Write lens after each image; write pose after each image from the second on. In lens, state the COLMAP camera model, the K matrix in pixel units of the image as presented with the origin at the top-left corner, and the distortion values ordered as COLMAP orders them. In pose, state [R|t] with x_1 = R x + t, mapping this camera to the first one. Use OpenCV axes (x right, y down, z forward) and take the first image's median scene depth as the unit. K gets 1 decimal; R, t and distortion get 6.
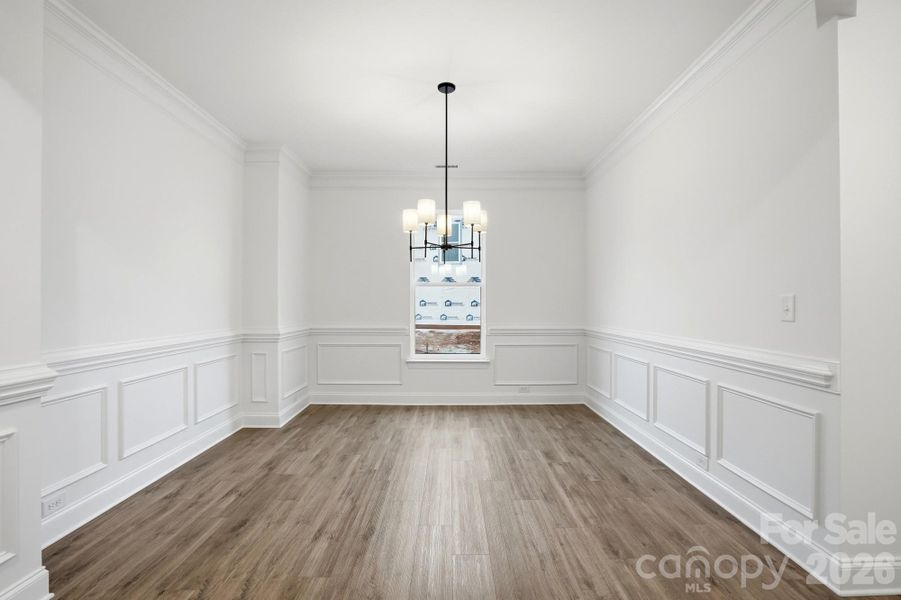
lens RADIAL K [[422.0, 0, 450.5], [0, 422.0, 300.0], [0, 0, 1]] dist [-0.072948, 0.036964]
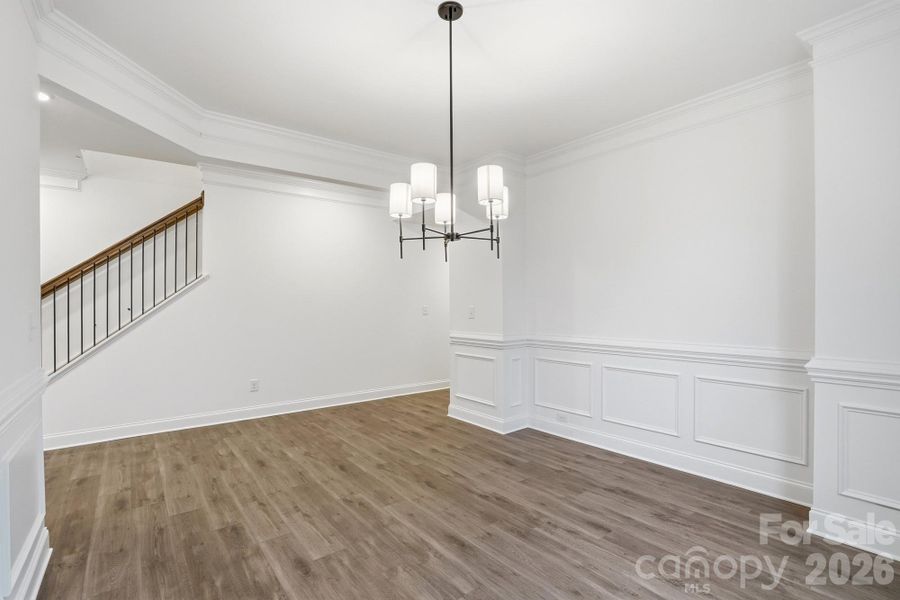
lens RADIAL K [[421.5, 0, 450.0], [0, 421.5, 300.0], [0, 0, 1]] dist [-0.072948, 0.036964]
pose [[-0.790525, -0.000593, -0.612429, 0.437086], [0.011887, 0.999796, -0.016311, -0.006781], [0.612314, -0.020174, -0.790357, 1.601980]]
